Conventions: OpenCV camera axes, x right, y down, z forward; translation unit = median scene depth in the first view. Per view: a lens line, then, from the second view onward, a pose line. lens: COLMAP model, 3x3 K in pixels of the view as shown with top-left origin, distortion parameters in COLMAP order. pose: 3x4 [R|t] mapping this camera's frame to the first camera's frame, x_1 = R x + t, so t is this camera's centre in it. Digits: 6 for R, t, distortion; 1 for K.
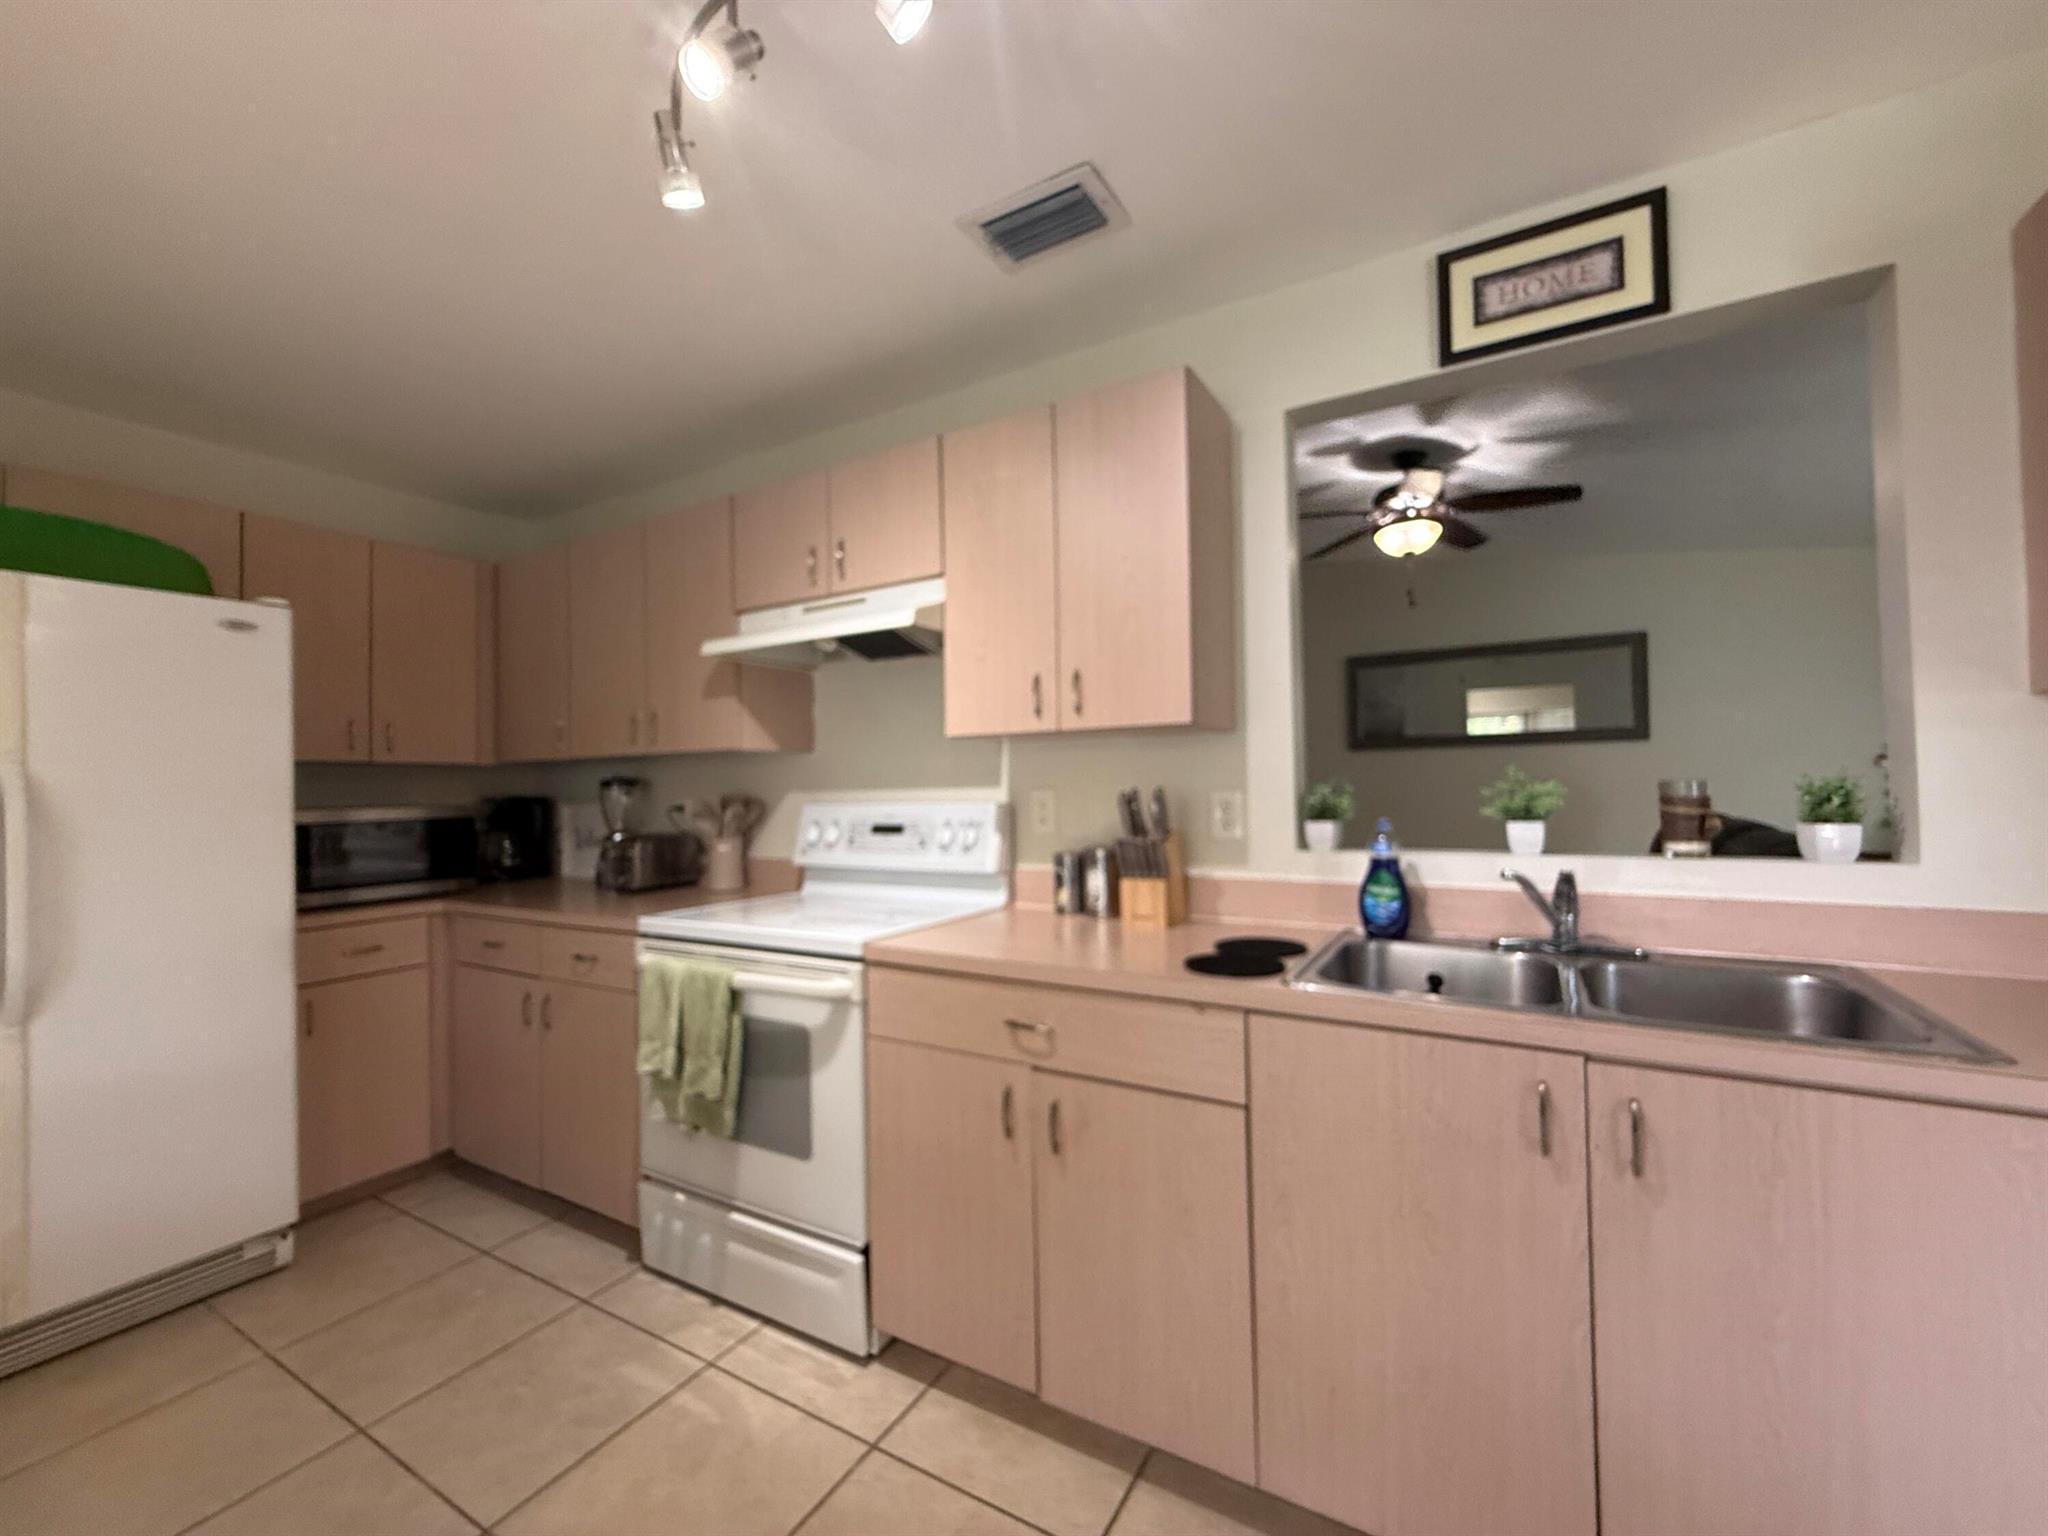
lens RADIAL K [[829.2, 0, 1020.3], [0, 829.2, 769.1], [0, 0, 1]] dist [0.000174, 0.000108]
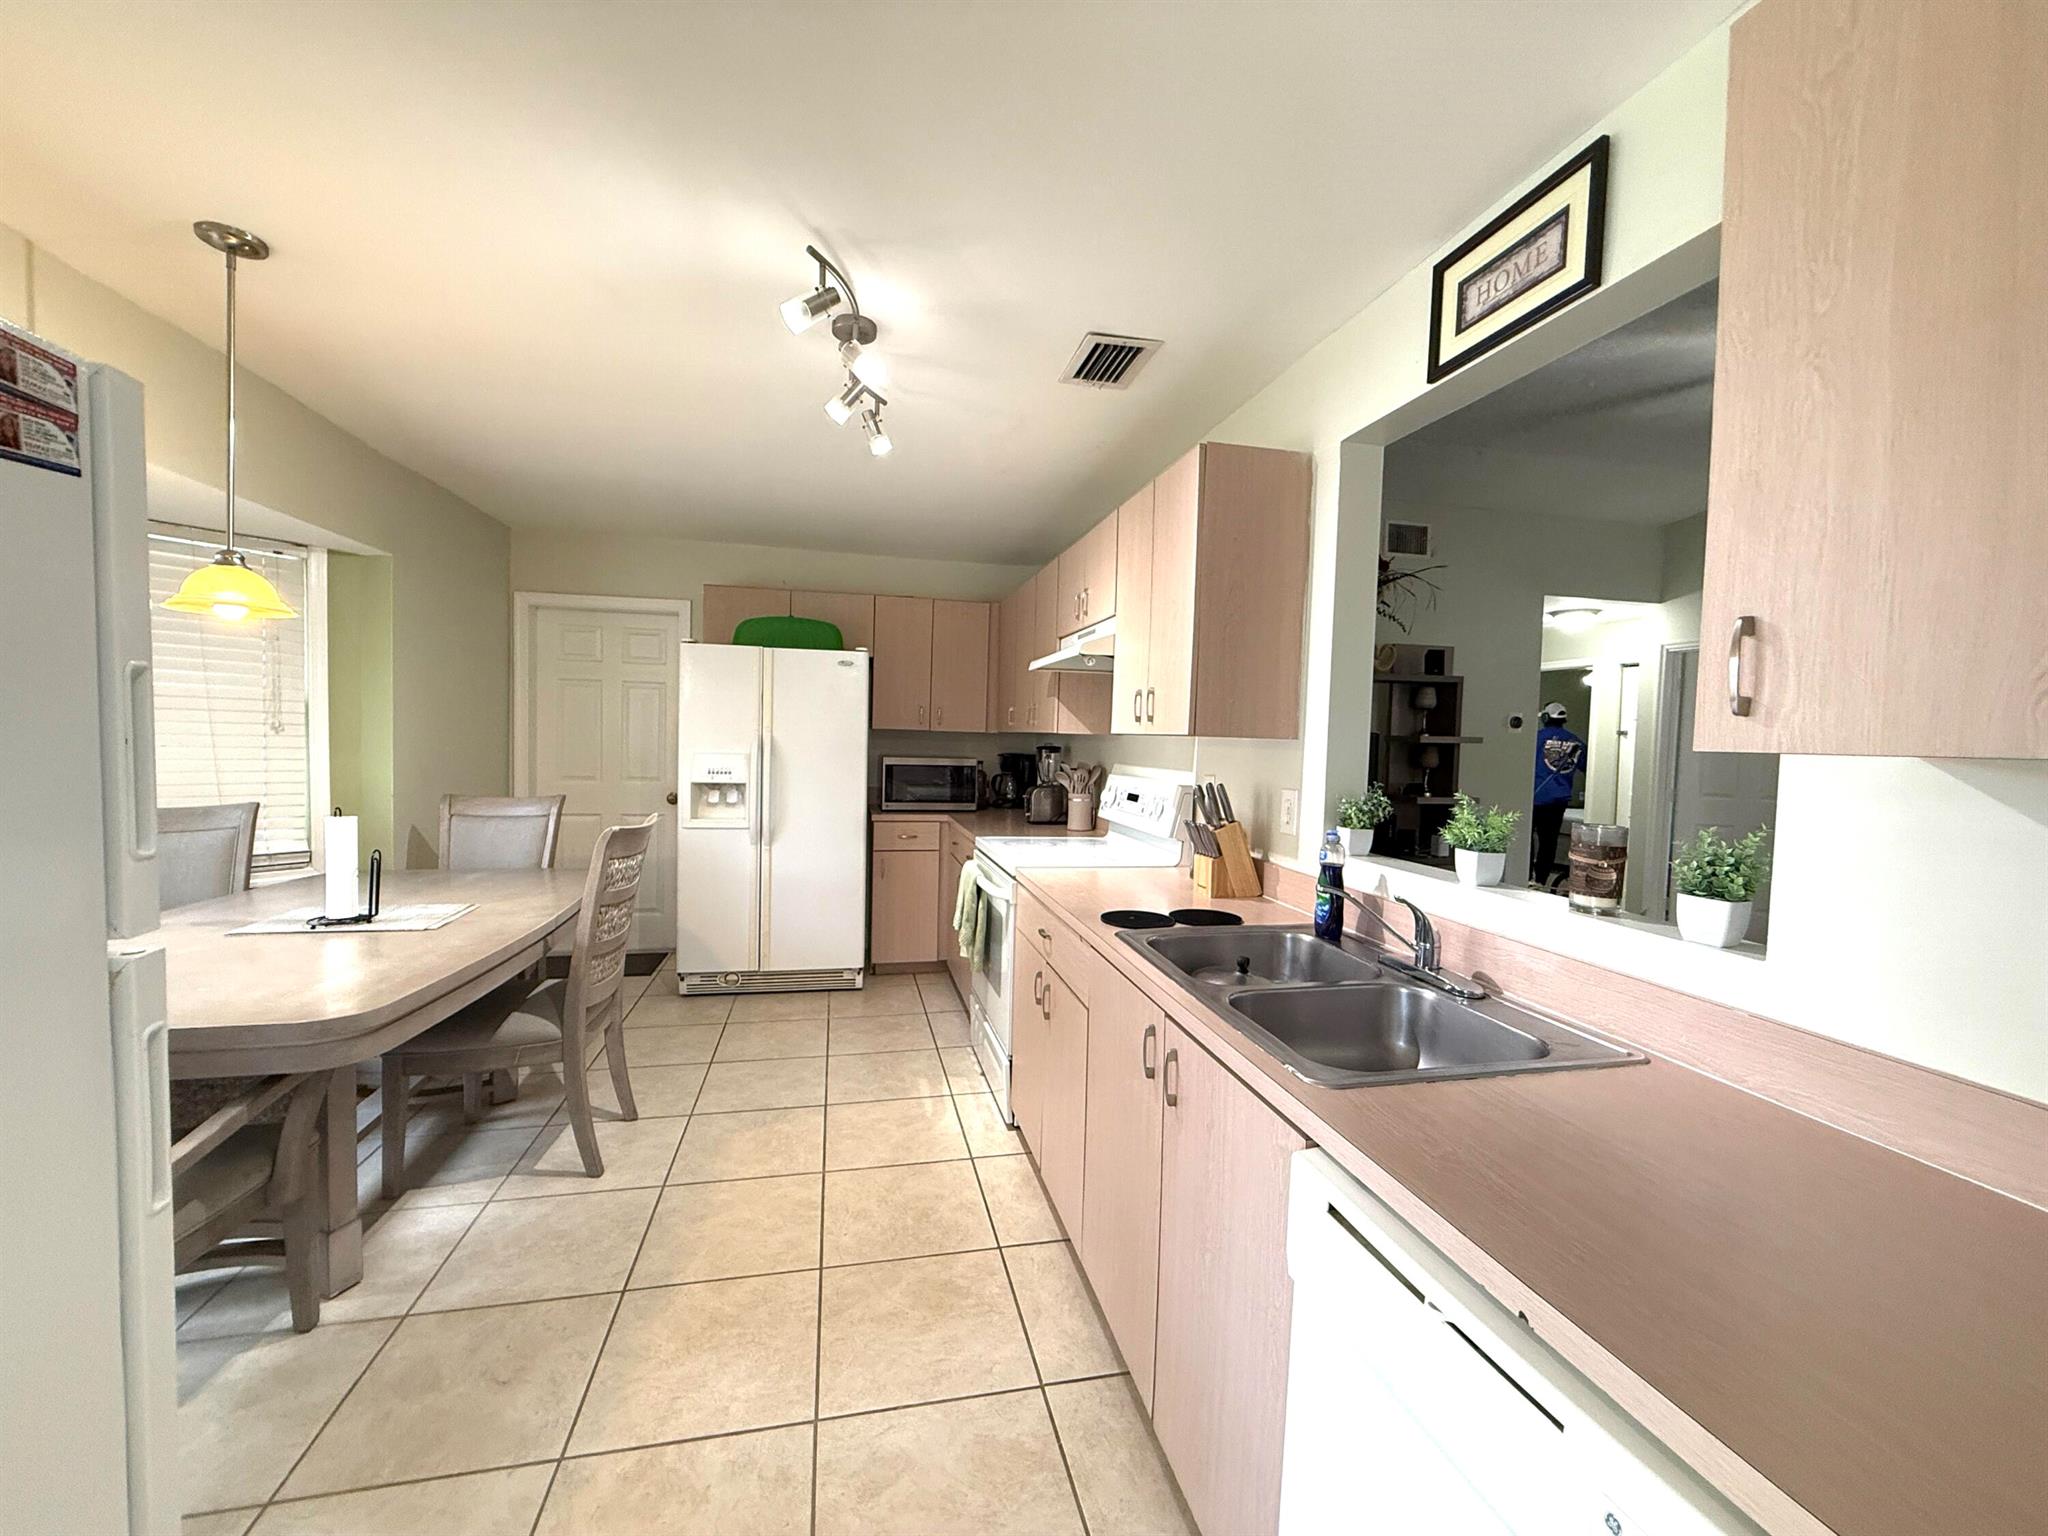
lens RADIAL K [[829.2, 0, 1020.3], [0, 829.2, 769.1], [0, 0, 1]] dist [0.000174, 0.000108]
pose [[0.675422, 0.070226, -0.734080, 0.938275], [-0.026593, 0.997127, 0.070923, -0.084247], [0.736952, -0.028382, 0.675349, -0.039498]]
